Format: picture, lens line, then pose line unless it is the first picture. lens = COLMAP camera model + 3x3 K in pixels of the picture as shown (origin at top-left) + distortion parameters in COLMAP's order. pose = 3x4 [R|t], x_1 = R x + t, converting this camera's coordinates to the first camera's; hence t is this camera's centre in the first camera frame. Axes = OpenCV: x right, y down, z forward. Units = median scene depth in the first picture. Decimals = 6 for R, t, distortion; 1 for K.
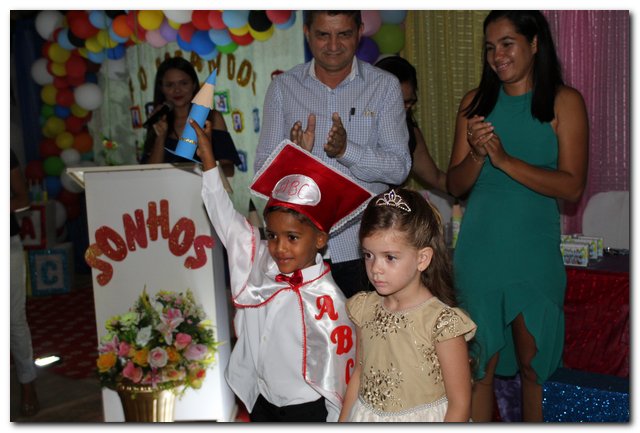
lens RADIAL K [[796.1, 0, 318.5], [0, 796.1, 212.6], [0, 0, 1]] dist [-0.050903, 0.000000]
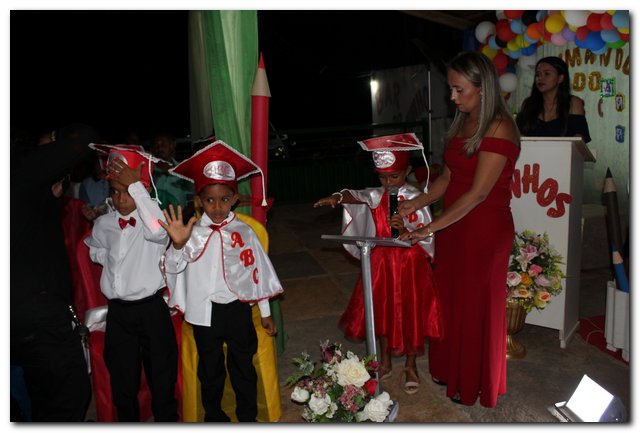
lens RADIAL K [[539.3, 0, 318.4], [0, 539.3, 203.7], [0, 0, 1]] dist [-0.101661, 0.067957]
pose [[0.798628, 0.117354, -0.590272, 0.048204], [-0.067304, 0.992067, 0.106175, -0.019353], [0.598050, -0.045067, 0.800191, 0.058724]]
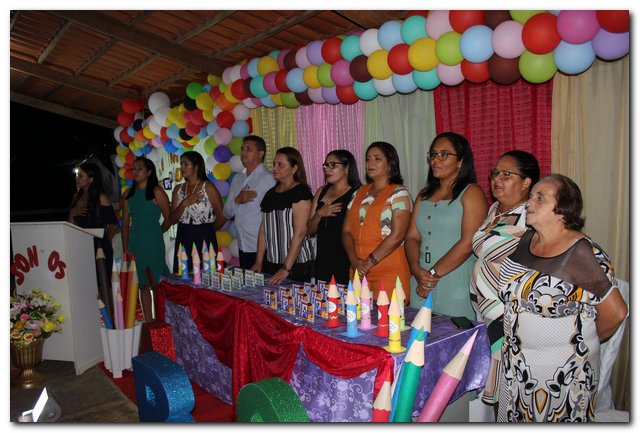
lens RADIAL K [[505.1, 0, 318.3], [0, 505.1, 217.1], [0, 0, 1]] dist [-0.151572, 0.119783]
pose [[0.977300, 0.027066, -0.210126, 0.661380], [-0.035358, 0.998733, -0.035805, -0.053049], [0.208890, 0.042421, 0.977019, 0.017220]]
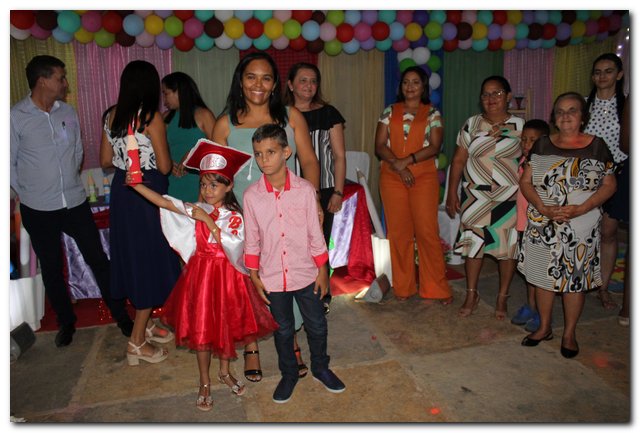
lens RADIAL K [[505.1, 0, 315.0], [0, 505.1, 217.5], [0, 0, 1]] dist [-0.151572, 0.119783]
pose [[0.592543, -0.157461, 0.789999, -0.437755], [0.117203, 0.987125, 0.108843, 0.018197], [-0.796967, 0.028096, 0.603369, -0.053165]]
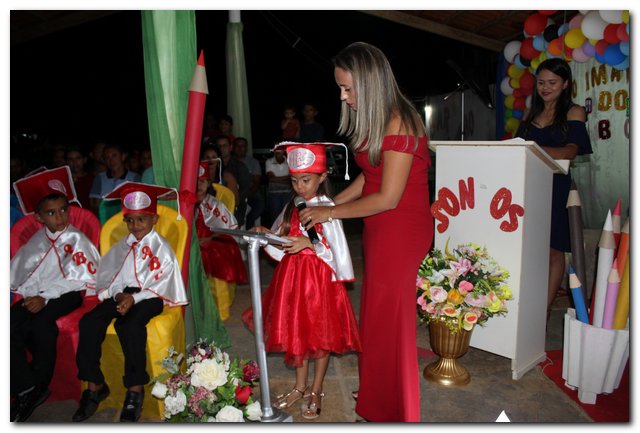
lens RADIAL K [[505.1, 0, 316.9], [0, 505.1, 209.7], [0, 0, 1]] dist [-0.151572, 0.119783]
pose [[0.679179, 0.137799, -0.720921, 0.177245], [-0.106785, 0.990319, 0.088690, 0.003062], [0.726163, 0.016747, 0.687319, 0.287597]]
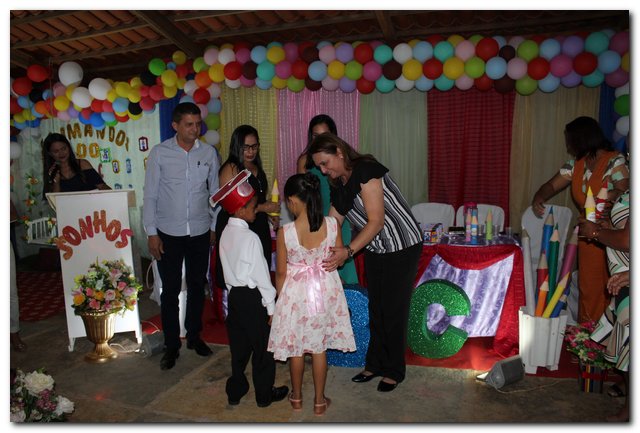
lens RADIAL K [[505.1, 0, 317.2], [0, 505.1, 215.9], [0, 0, 1]] dist [-0.151572, 0.119783]
pose [[0.935297, -0.024377, 0.353024, -0.133482], [0.030079, 0.999491, -0.010675, 0.023061], [-0.352583, 0.020603, 0.935554, -0.212212]]
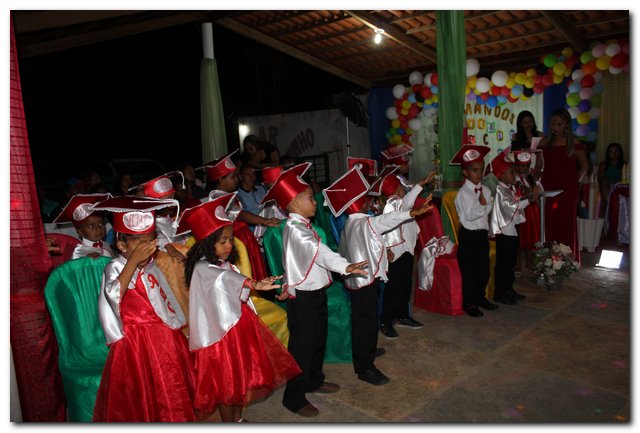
lens RADIAL K [[505.1, 0, 313.1], [0, 505.1, 206.6], [0, 0, 1]] dist [-0.151572, 0.119783]
pose [[0.988841, 0.008950, -0.148708, -0.730155], [-0.006556, 0.999841, 0.016582, 0.112291], [0.148833, -0.015422, 0.988742, -0.792513]]
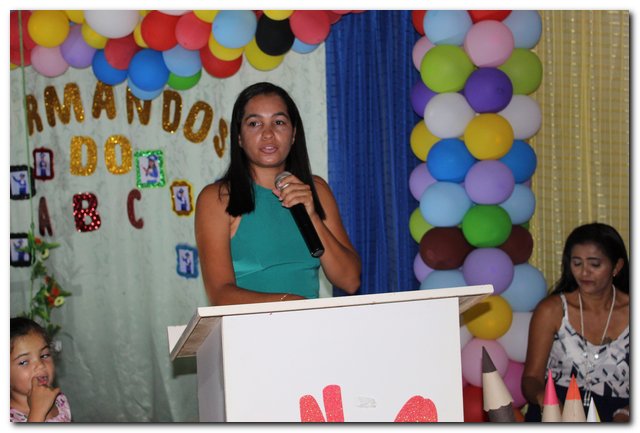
lens RADIAL K [[1001.9, 0, 321.7], [0, 1001.9, 220.1], [0, 0, 1]] dist [-0.025672, 0.000000]
pose [[0.953355, -0.009286, 0.301710, -0.417472], [0.034230, 0.996405, -0.077494, -0.058113], [-0.299906, 0.084207, 0.950245, 0.392945]]
